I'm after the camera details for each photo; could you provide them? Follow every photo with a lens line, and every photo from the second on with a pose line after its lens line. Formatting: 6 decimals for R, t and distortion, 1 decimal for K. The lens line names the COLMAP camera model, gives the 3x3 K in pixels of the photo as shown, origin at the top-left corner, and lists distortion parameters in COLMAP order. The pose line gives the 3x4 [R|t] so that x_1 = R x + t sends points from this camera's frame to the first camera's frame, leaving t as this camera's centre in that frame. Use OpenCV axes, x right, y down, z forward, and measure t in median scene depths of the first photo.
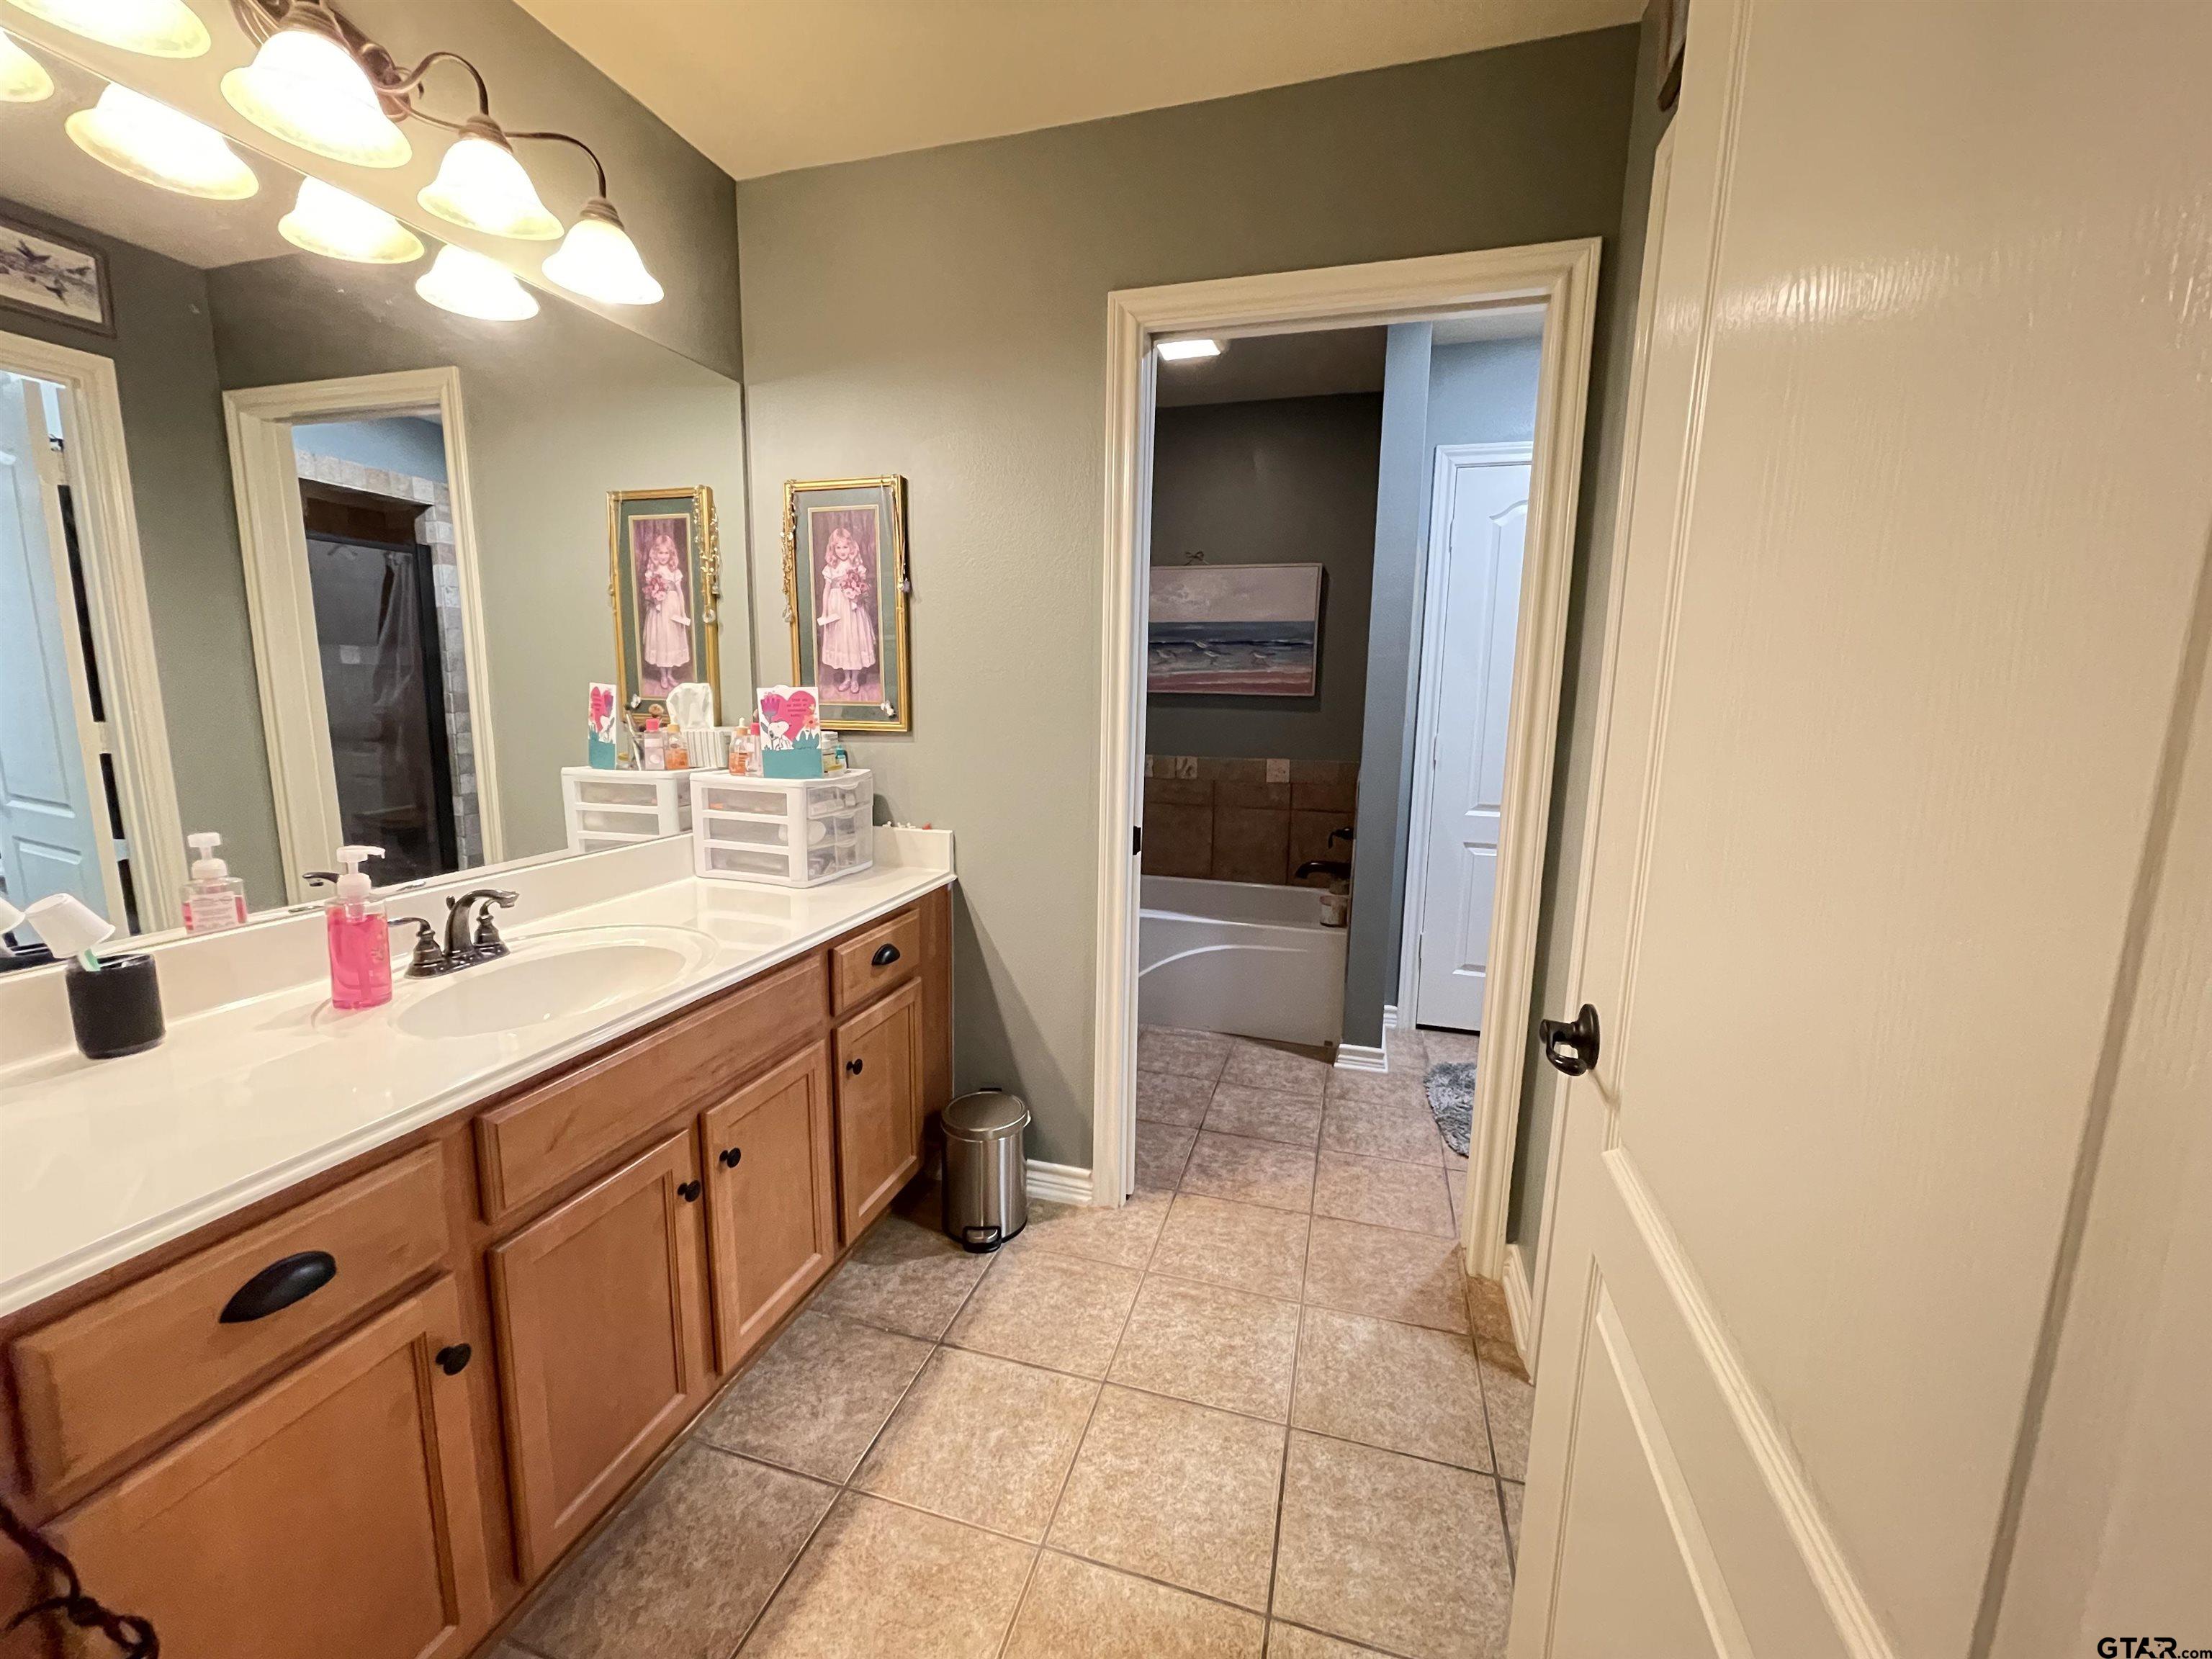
lens RADIAL K [[884.2, 0, 1091.8], [0, 884.2, 826.5], [0, 0, 1]] dist [0.000311, -0.002831]
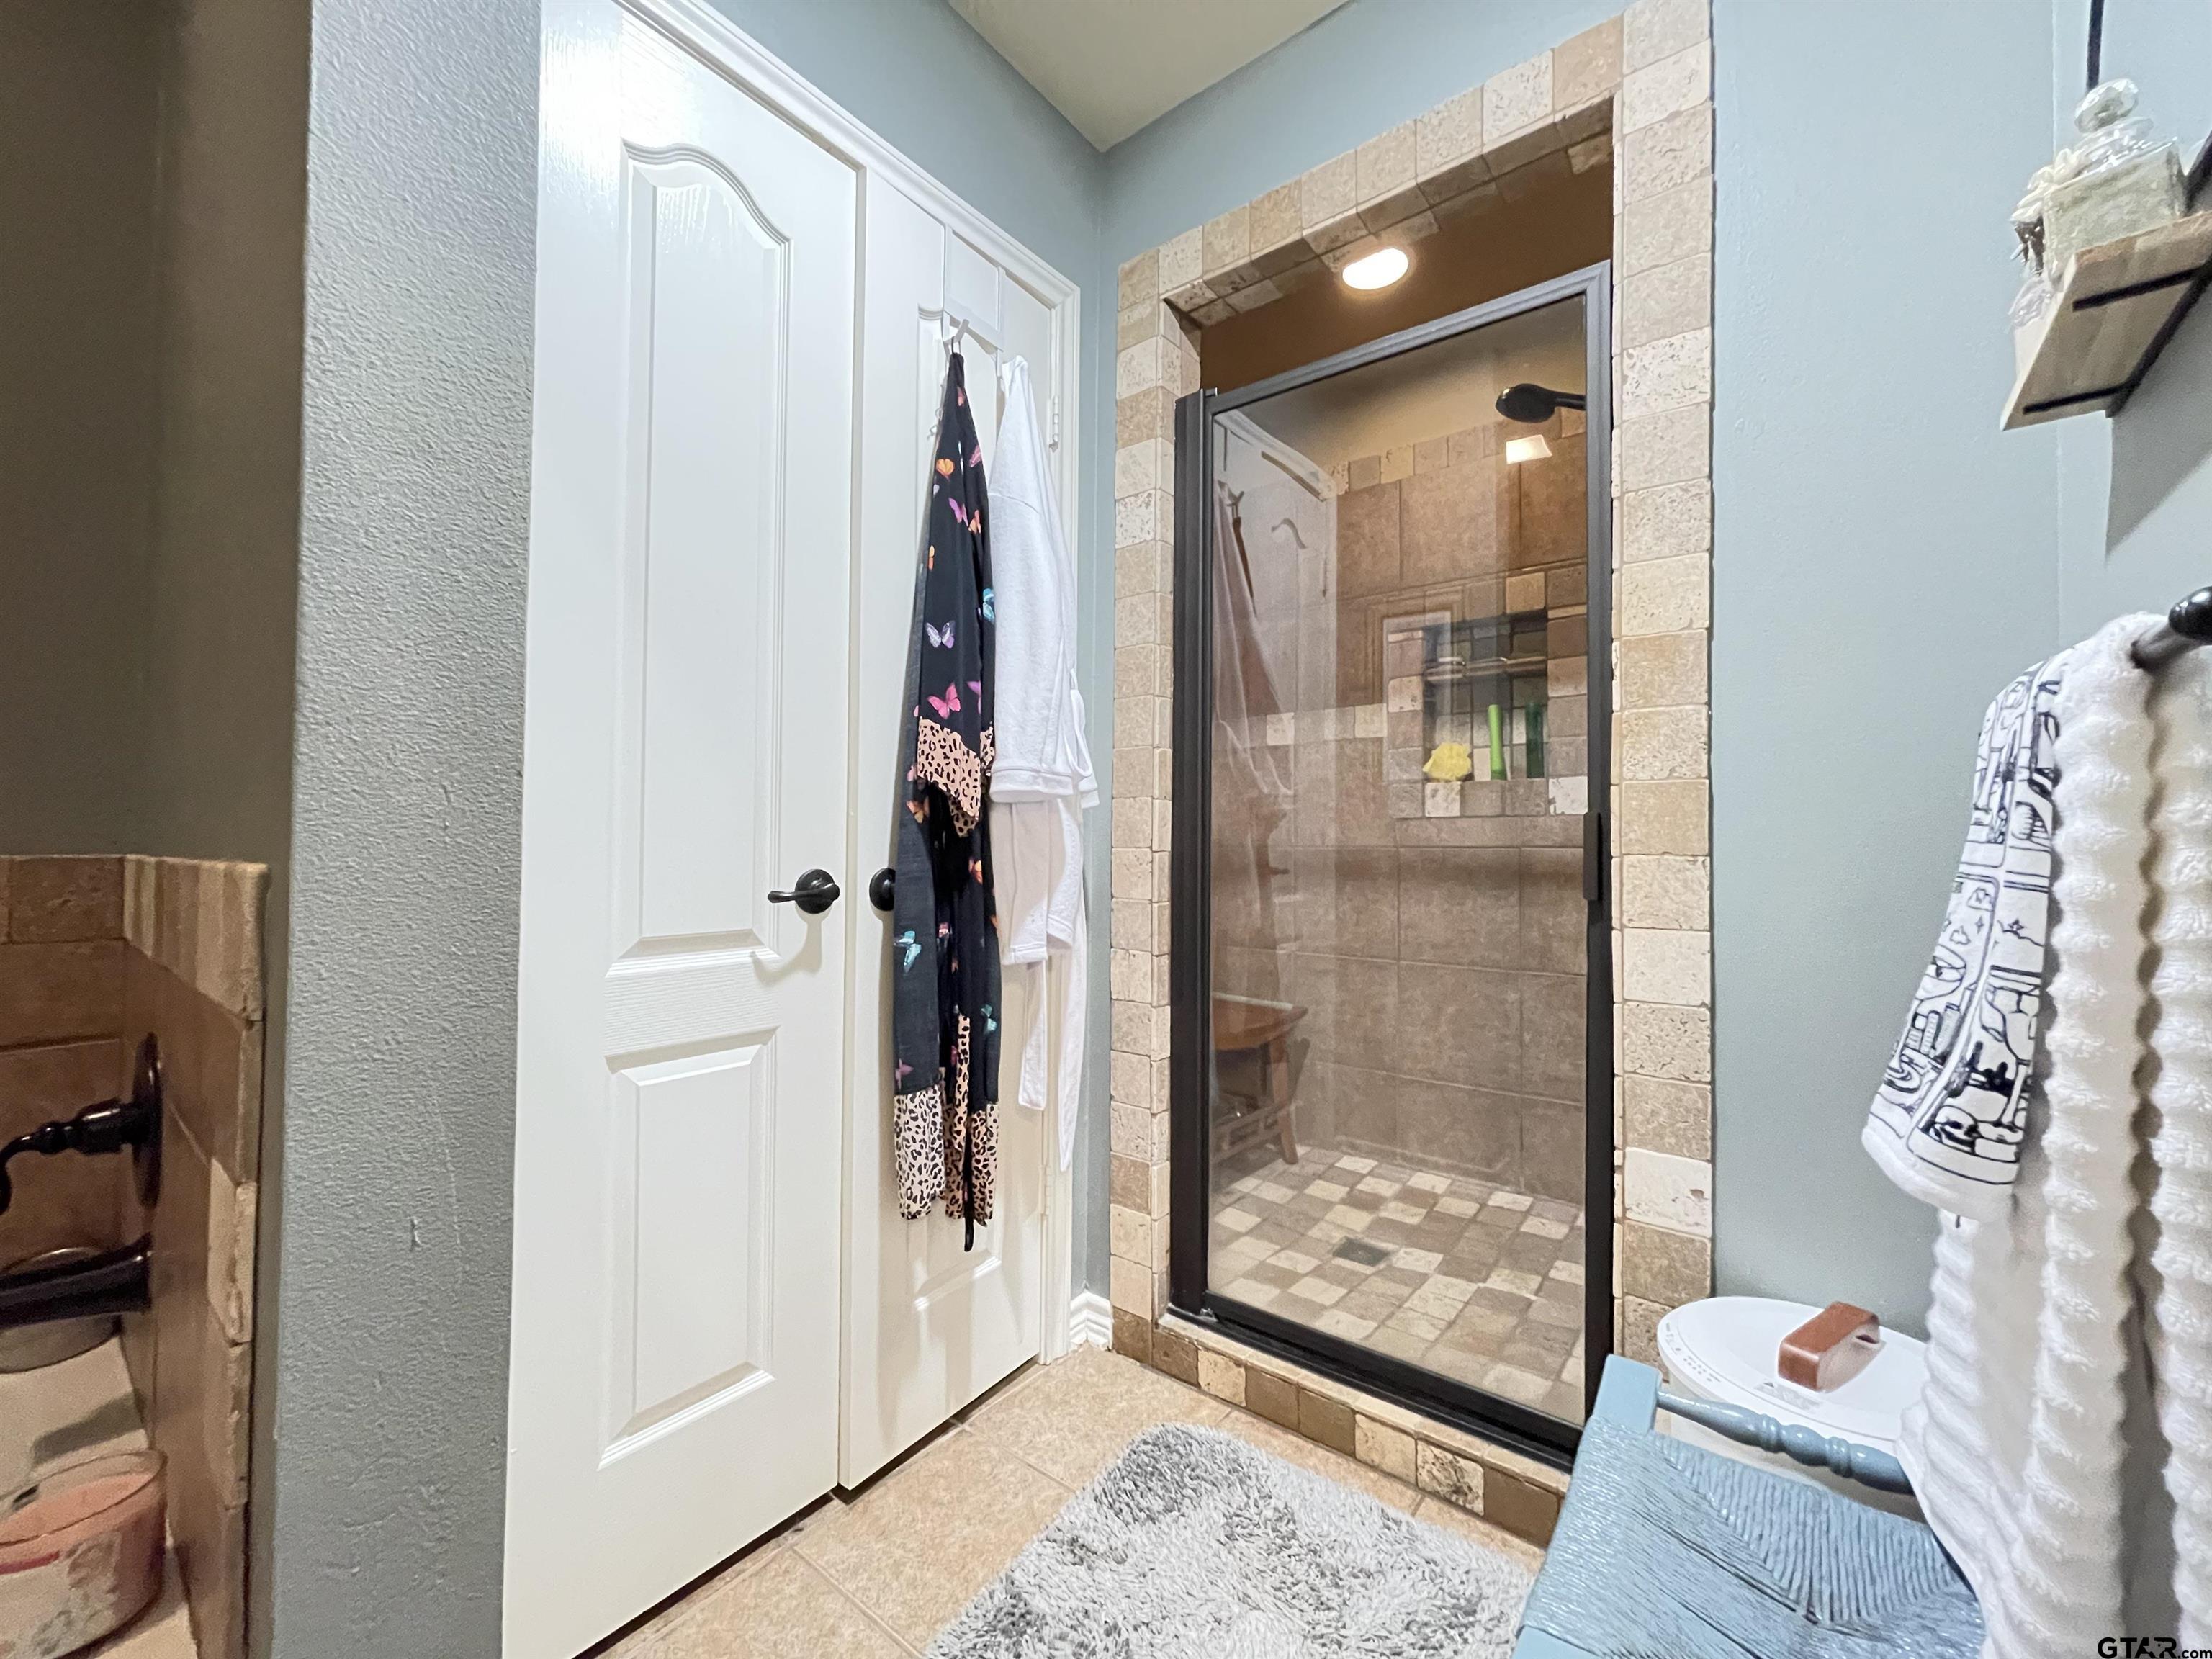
lens RADIAL K [[893.1, 0, 1098.0], [0, 893.1, 826.4], [0, 0, 1]] dist [-0.002370, 0.000761]
pose [[0.362869, 0.008841, 0.931798, 0.145027], [0.143079, 0.987569, -0.065089, -0.017070], [-0.920790, 0.156940, 0.357093, 0.591042]]
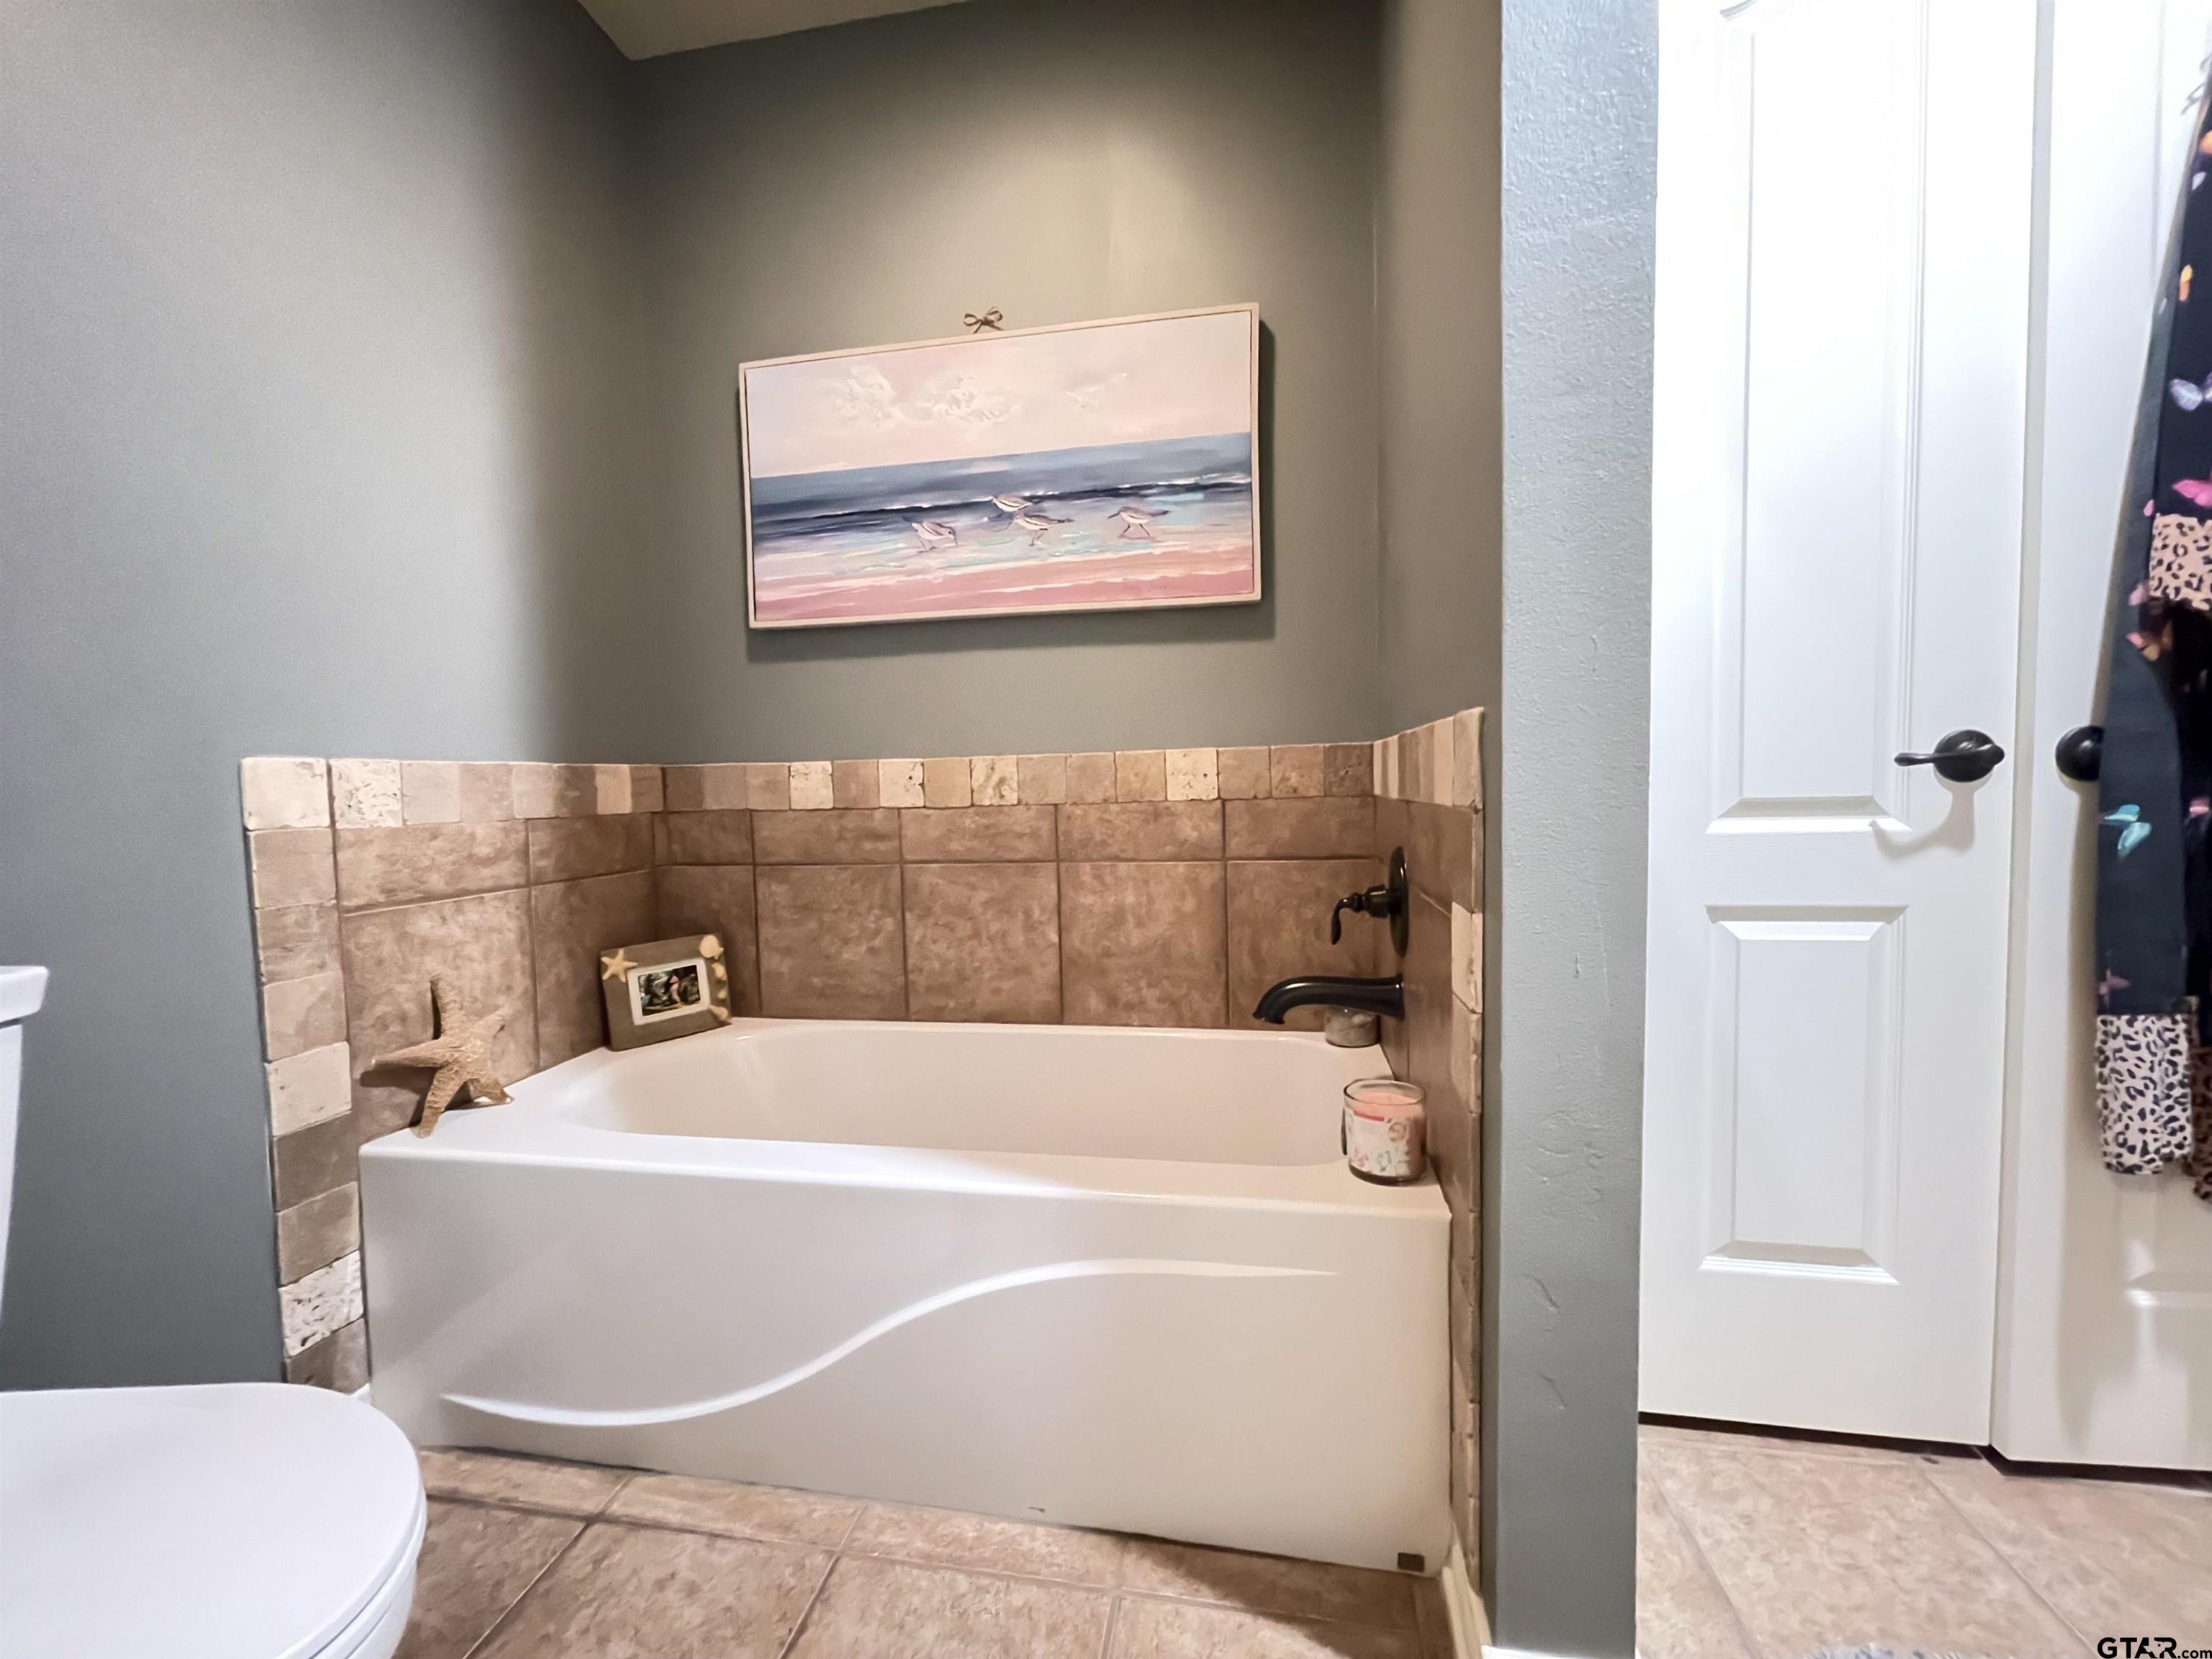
lens RADIAL K [[884.2, 0, 1091.8], [0, 884.2, 826.5], [0, 0, 1]] dist [0.000311, -0.002831]
pose [[0.992714, -0.043148, 0.112507, 0.108681], [0.054788, 0.993222, -0.102515, 0.007328], [-0.107322, 0.107932, 0.988349, 0.565695]]
